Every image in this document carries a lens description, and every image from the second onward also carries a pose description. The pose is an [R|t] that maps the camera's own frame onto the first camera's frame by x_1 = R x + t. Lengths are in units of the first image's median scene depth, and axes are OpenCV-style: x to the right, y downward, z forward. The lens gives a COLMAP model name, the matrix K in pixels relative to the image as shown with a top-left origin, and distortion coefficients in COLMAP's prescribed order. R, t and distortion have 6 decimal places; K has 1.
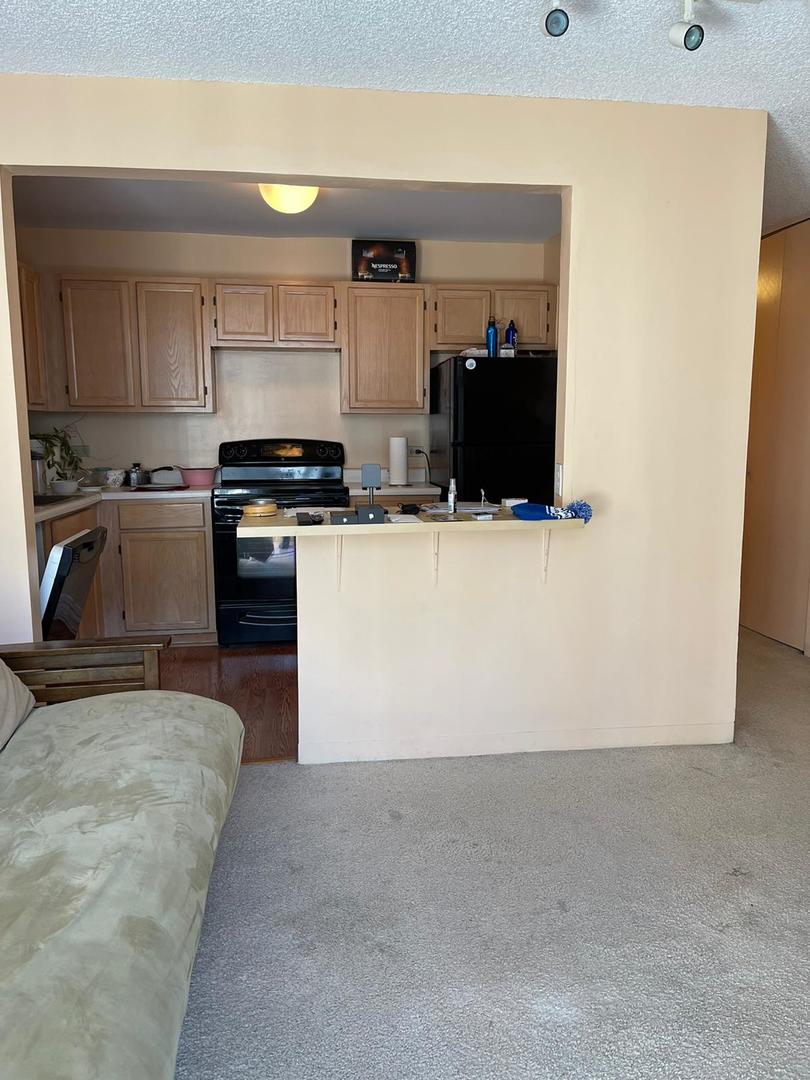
lens RADIAL K [[825.7, 0, 406.3], [0, 825.7, 565.6], [0, 0, 1]] dist [0.090765, -0.230934]
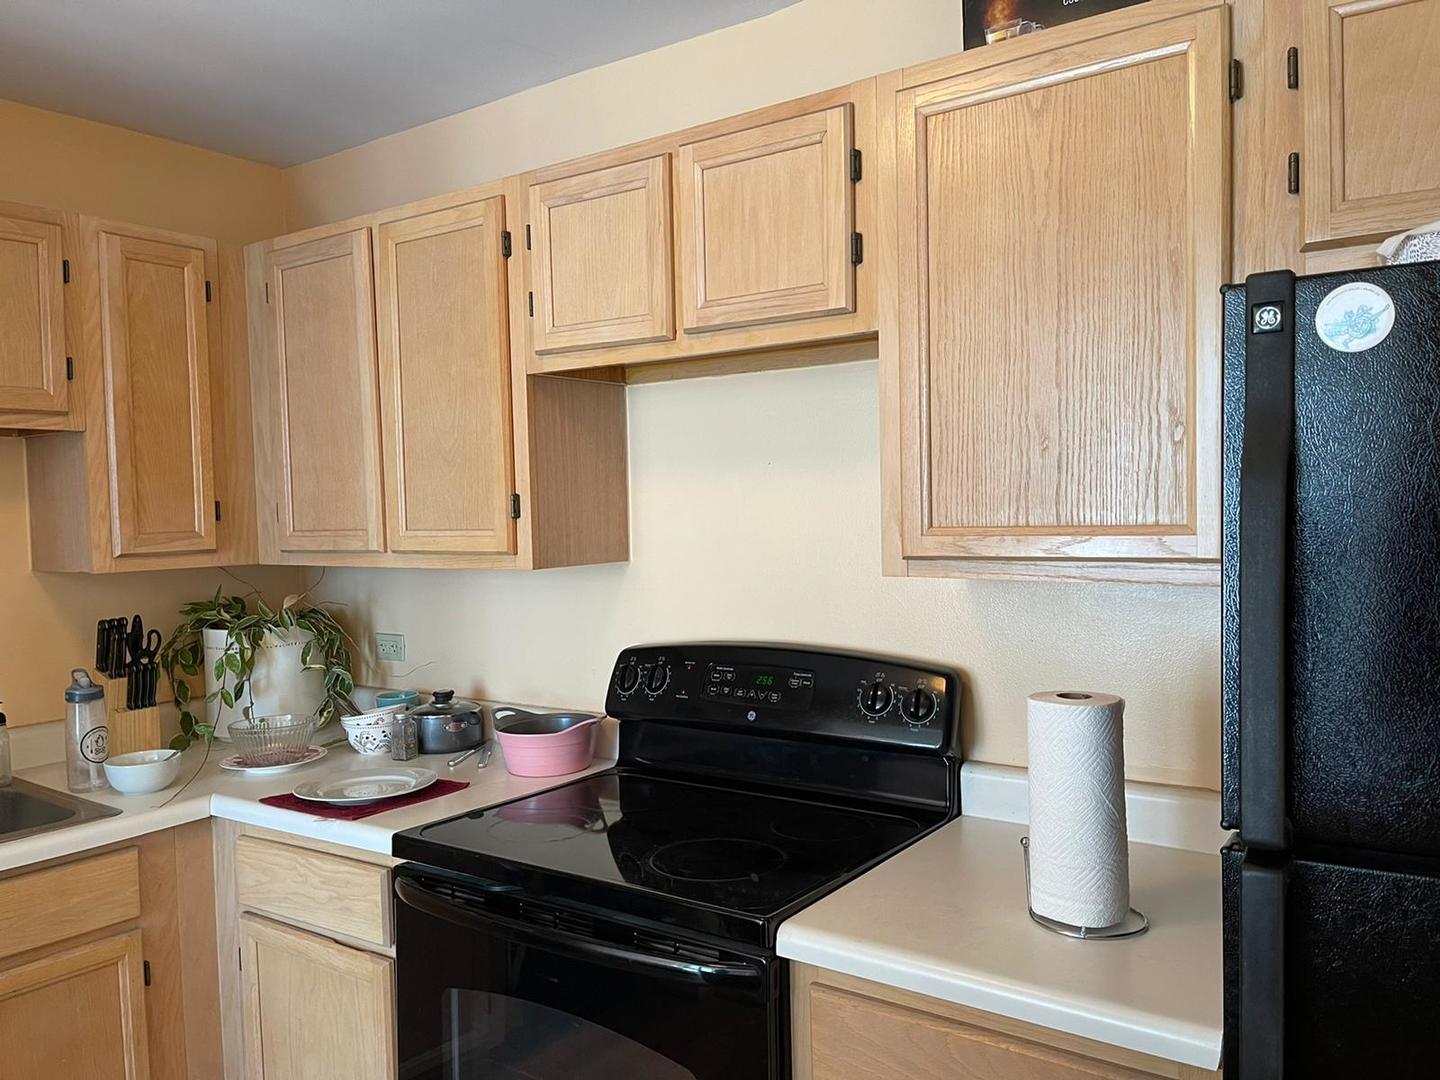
lens RADIAL K [[1093.4, 0, 728.1], [0, 1093.4, 557.2], [0, 0, 1]] dist [0.075878, -0.076378]
pose [[0.738125, 0.015216, -0.674492, 0.118667], [-0.088139, 0.993352, -0.074044, -0.162748], [0.668882, 0.114103, 0.734559, 0.725722]]
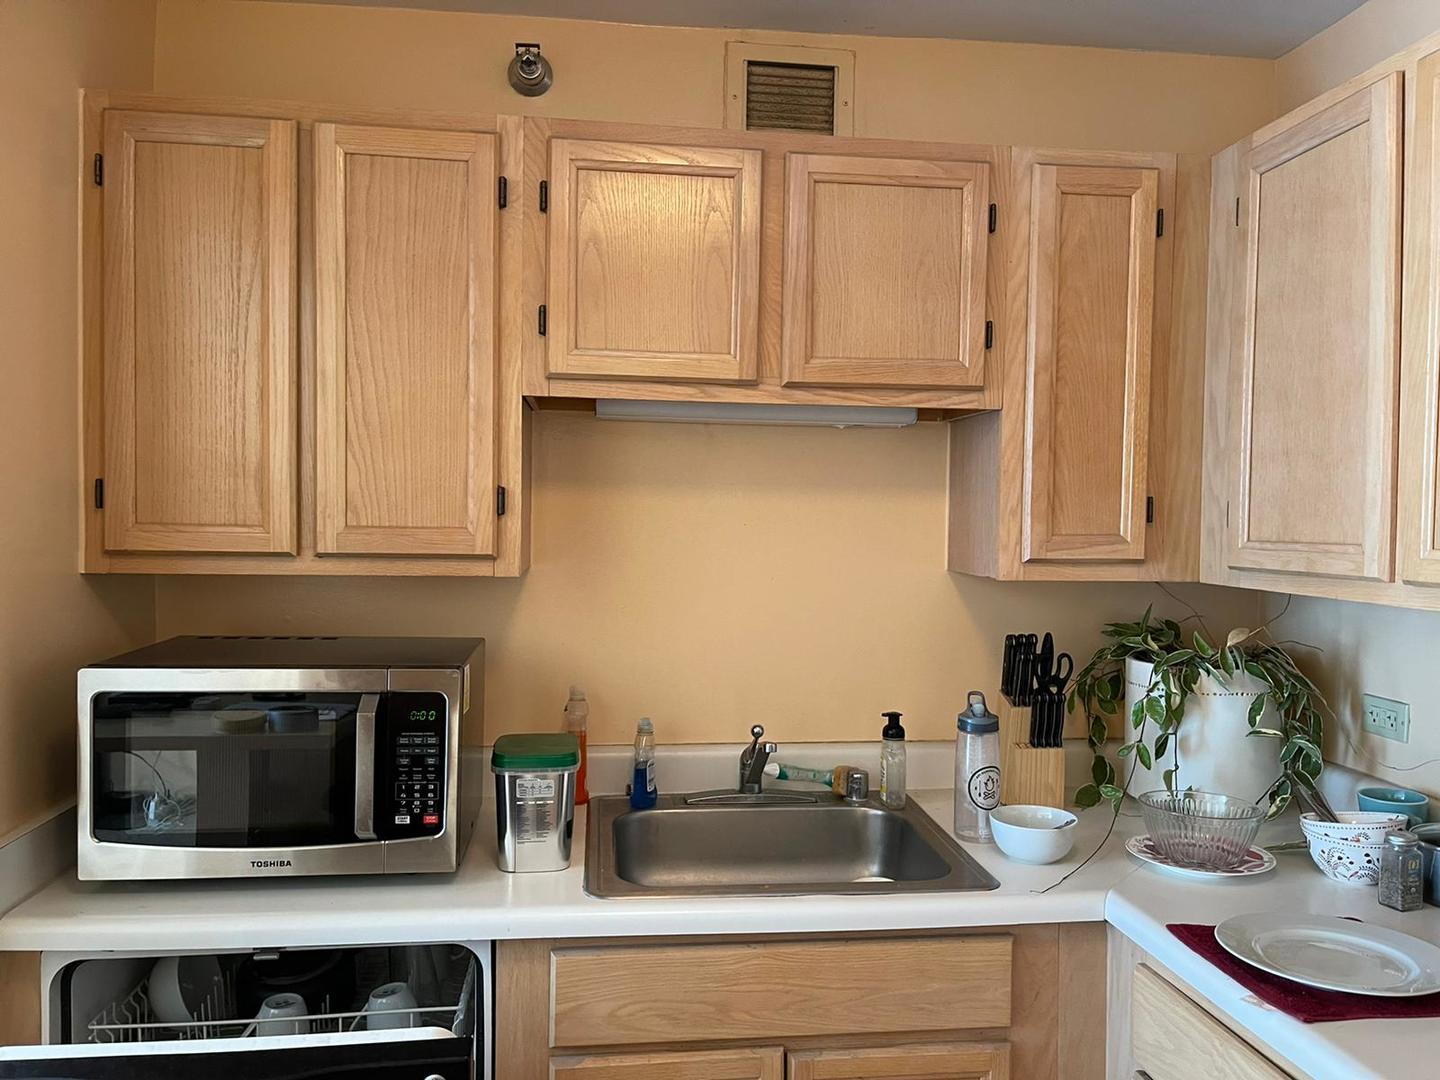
lens RADIAL K [[1093.6, 0, 718.6], [0, 1093.6, 548.7], [0, 0, 1]] dist [0.062285, -0.089585]
pose [[-0.009178, 0.034328, -0.999368, -0.010075], [-0.175548, 0.983834, 0.035407, -0.174514], [0.984428, 0.175762, -0.003003, 0.795226]]
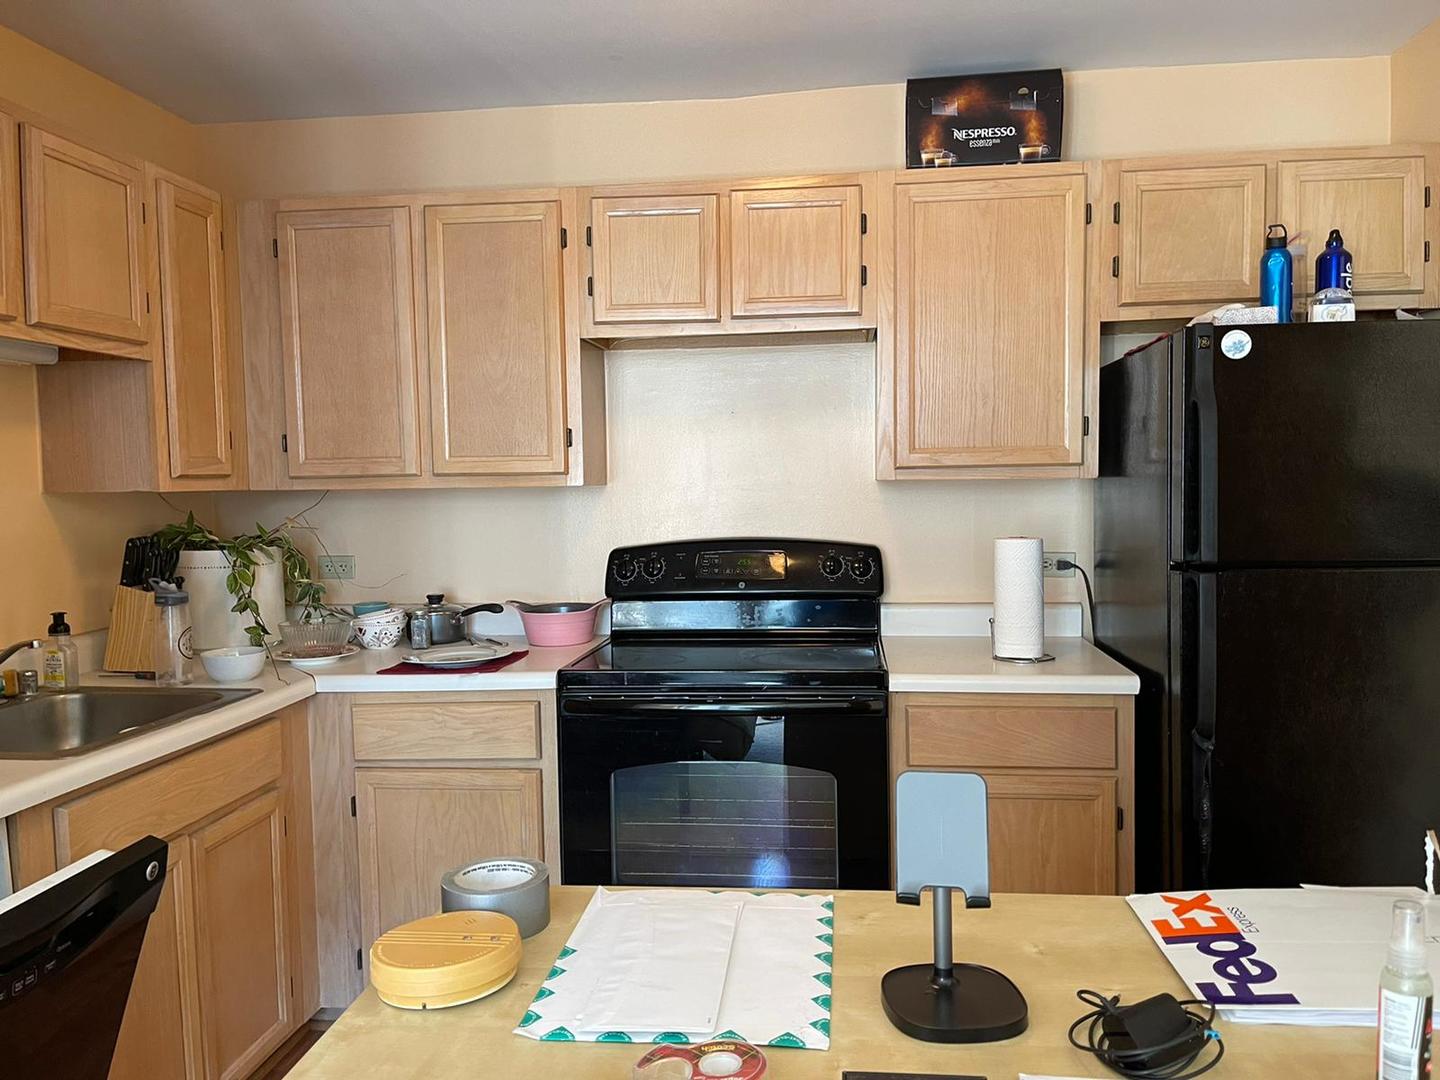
lens RADIAL K [[1093.4, 0, 728.1], [0, 1093.4, 557.2], [0, 0, 1]] dist [0.075878, -0.076378]
pose [[0.970789, 0.000838, -0.239933, -0.018150], [-0.022151, 0.996036, -0.086148, -0.097154], [0.238910, 0.088946, 0.966959, 0.455086]]
